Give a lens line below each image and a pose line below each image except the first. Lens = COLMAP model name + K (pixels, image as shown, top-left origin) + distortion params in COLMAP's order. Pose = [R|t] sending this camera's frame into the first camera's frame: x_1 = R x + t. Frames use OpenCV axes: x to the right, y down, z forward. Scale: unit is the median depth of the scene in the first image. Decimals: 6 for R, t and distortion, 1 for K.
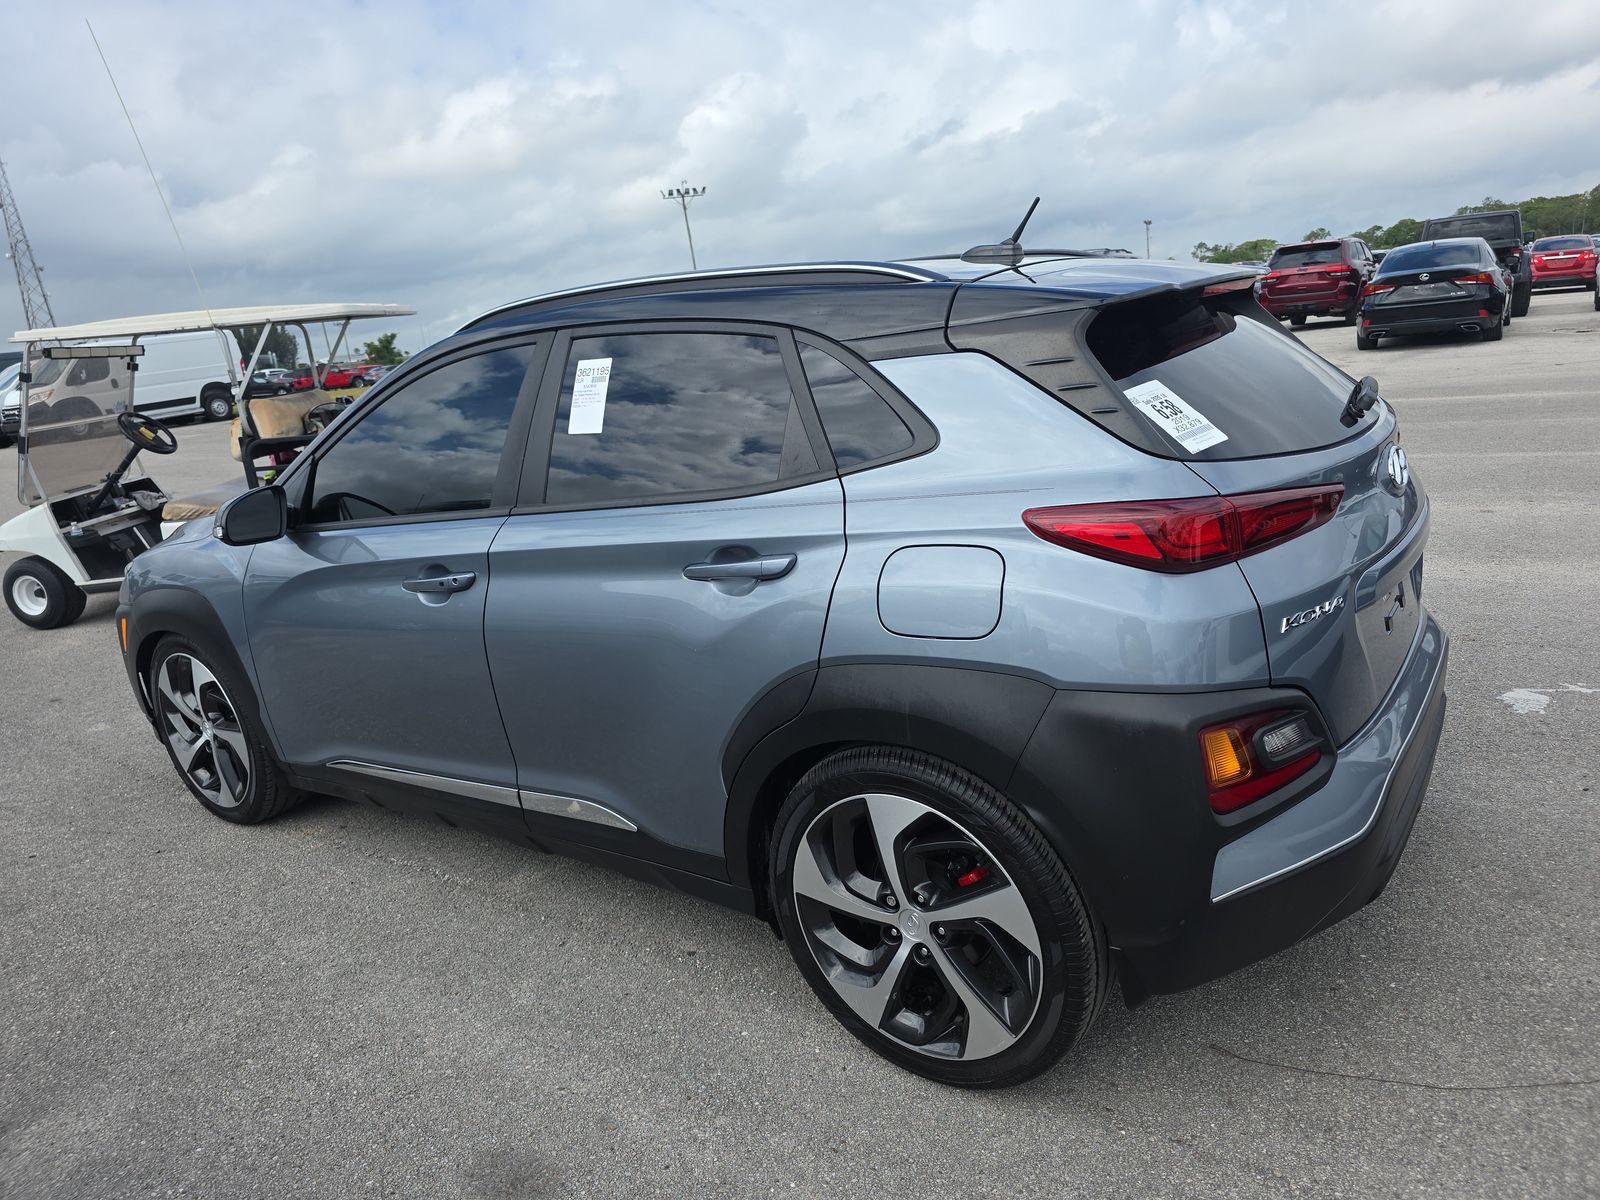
lens RADIAL K [[1147.3, 0, 800.0], [0, 1147.3, 600.0], [0, 0, 1]] dist [0.044630, -0.036662]
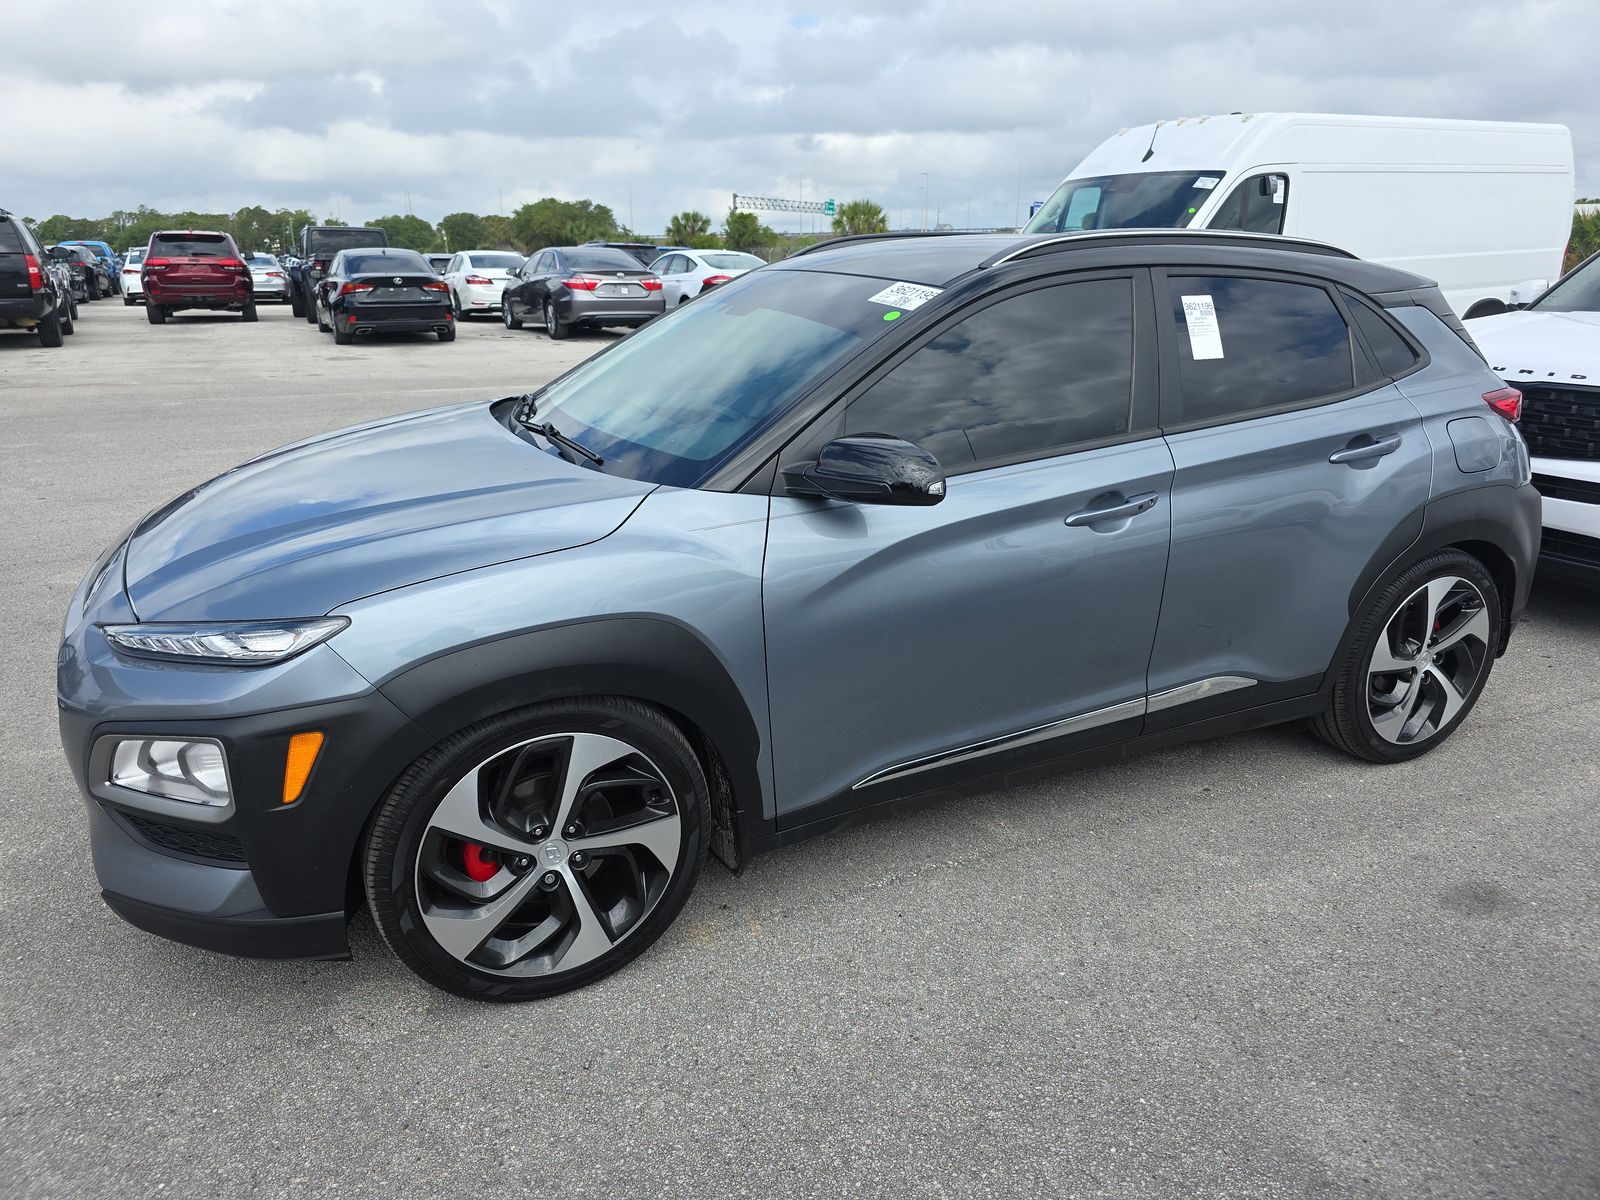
lens RADIAL K [[1147.3, 0, 800.0], [0, 1147.3, 600.0], [0, 0, 1]] dist [0.044630, -0.036662]
pose [[0.434787, -0.159465, 0.886302, -1.309603], [0.167752, 0.981312, 0.094266, -0.076989], [-0.884771, 0.107694, 0.453412, 0.789827]]
